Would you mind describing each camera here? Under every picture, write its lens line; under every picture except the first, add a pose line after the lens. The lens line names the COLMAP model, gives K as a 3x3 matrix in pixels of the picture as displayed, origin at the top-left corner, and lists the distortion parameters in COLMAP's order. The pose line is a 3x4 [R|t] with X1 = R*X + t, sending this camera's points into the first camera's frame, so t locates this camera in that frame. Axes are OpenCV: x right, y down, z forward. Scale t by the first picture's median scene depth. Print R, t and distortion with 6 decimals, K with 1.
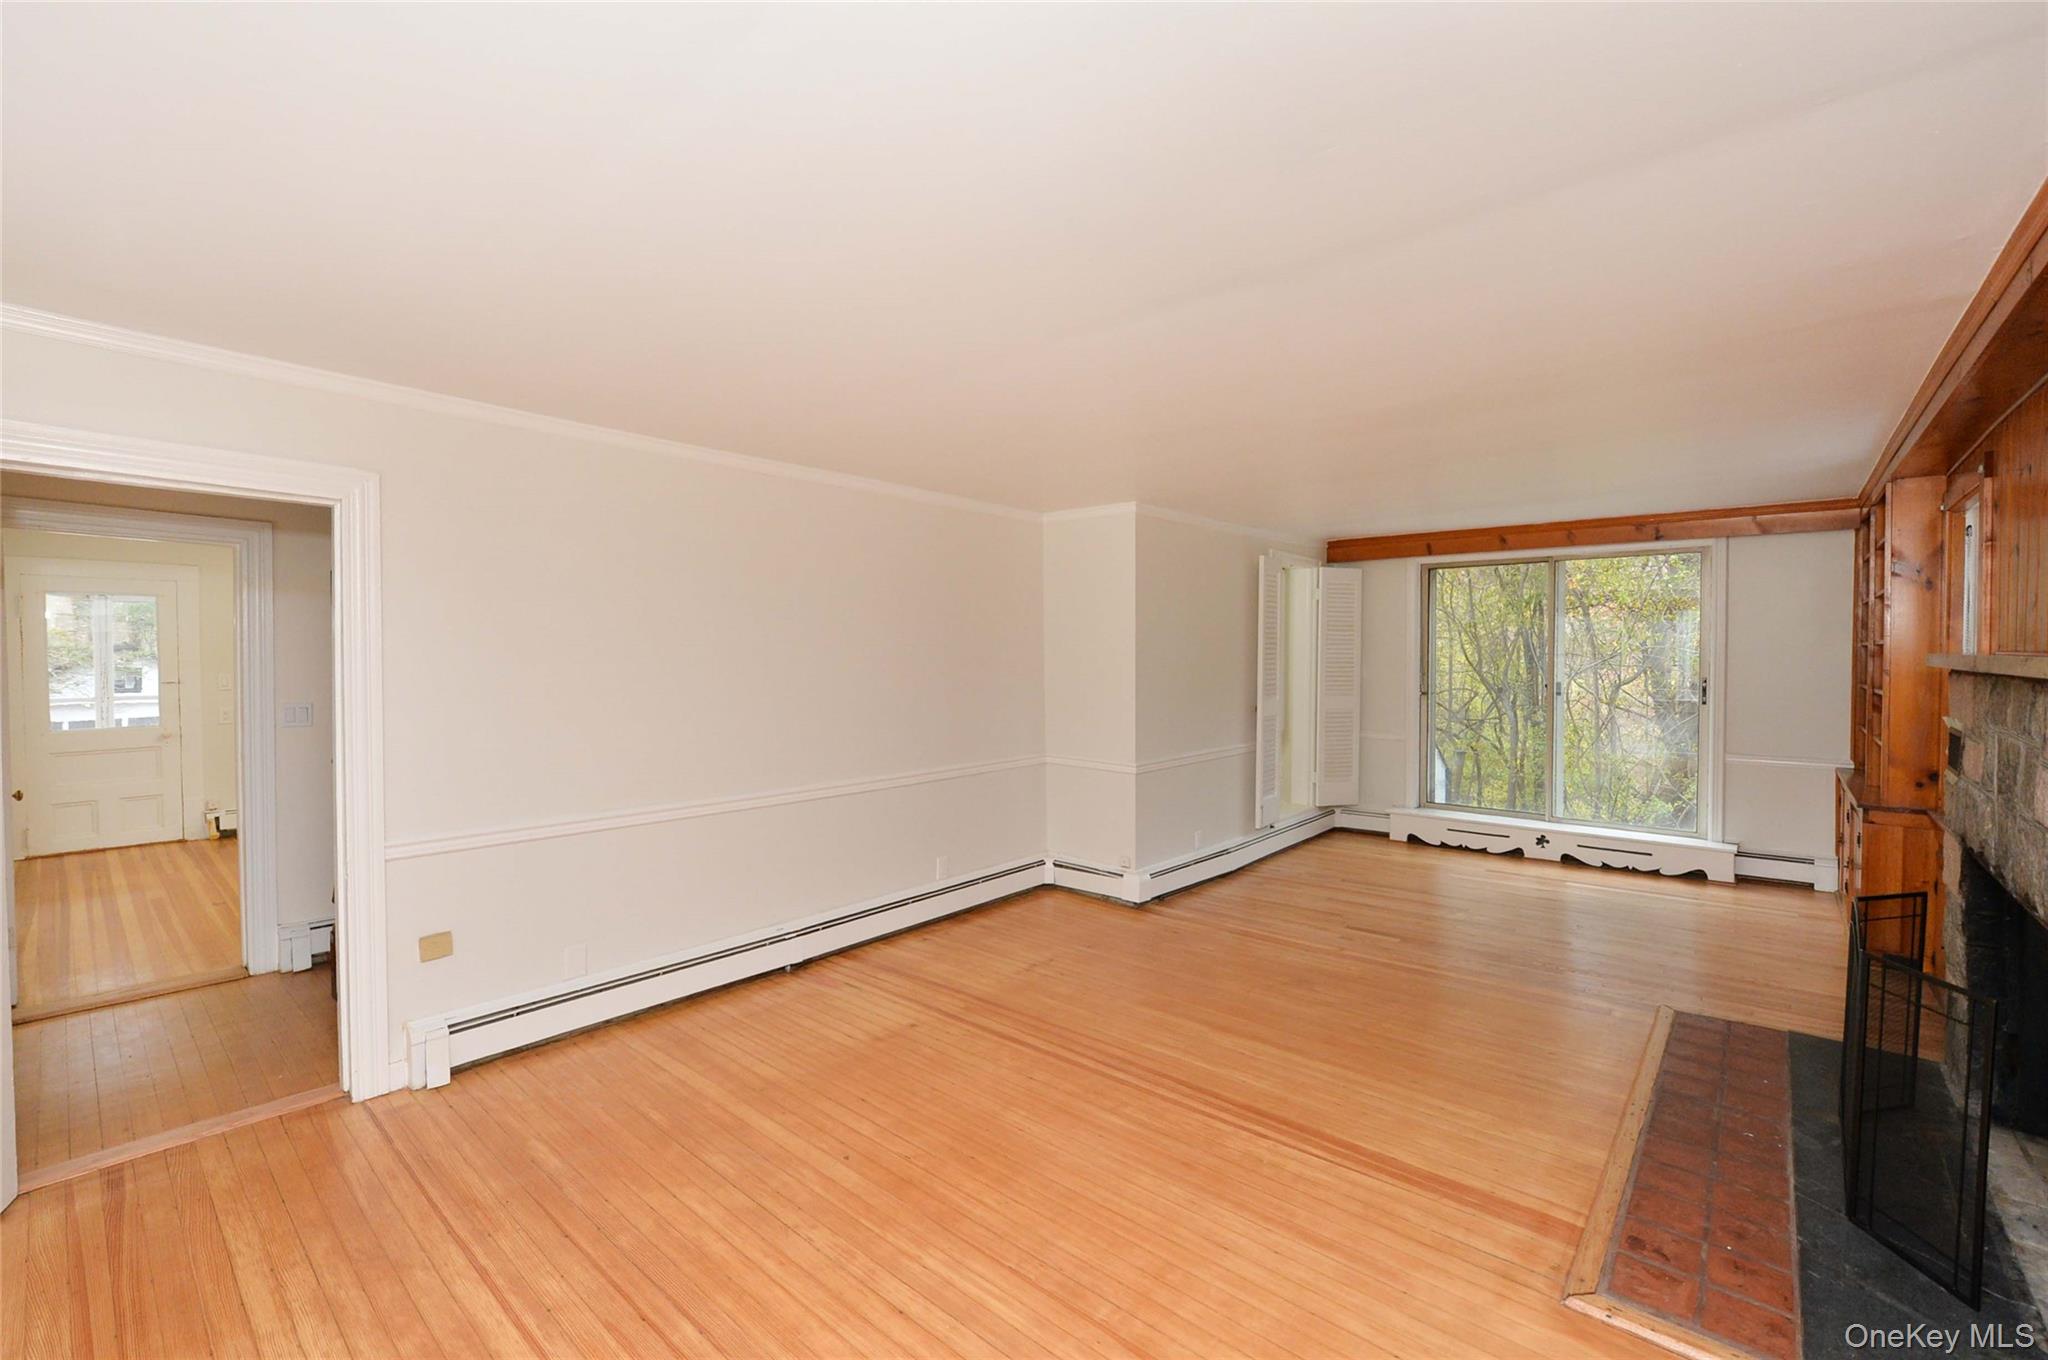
lens RADIAL K [[846.3, 0, 1036.7], [0, 846.3, 672.7], [0, 0, 1]] dist [-0.006129, 0.000115]
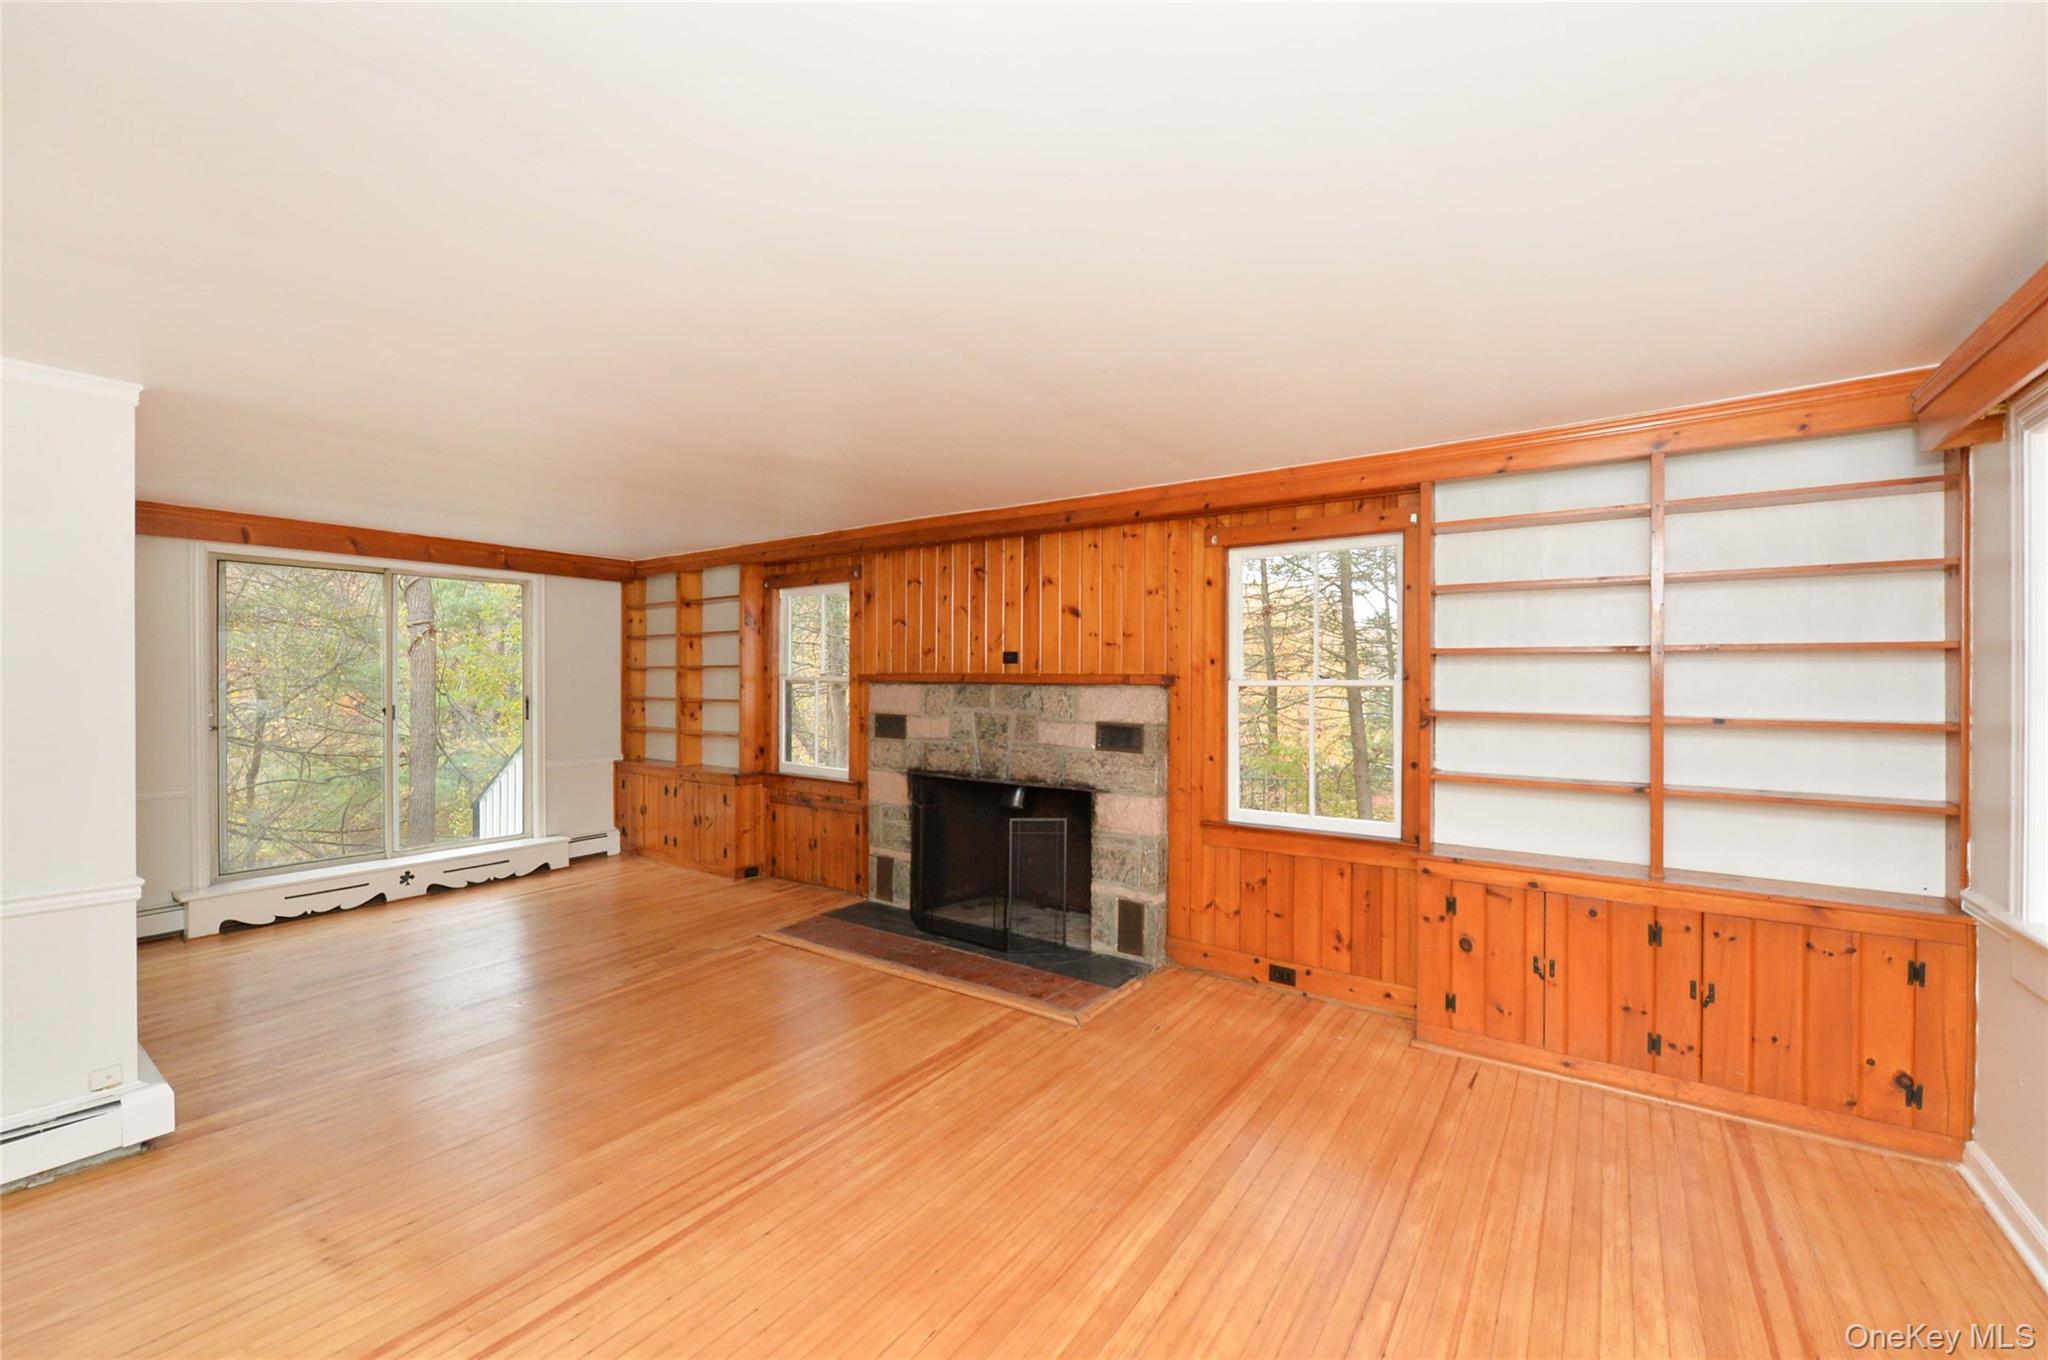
lens RADIAL K [[846.3, 0, 1030.4], [0, 846.3, 679.7], [0, 0, 1]] dist [-0.006129, 0.000115]
pose [[-0.104308, -0.001704, 0.994544, -0.488584], [0.022772, 0.999732, 0.004101, -0.006515], [-0.994284, 0.023075, -0.104242, 0.524619]]
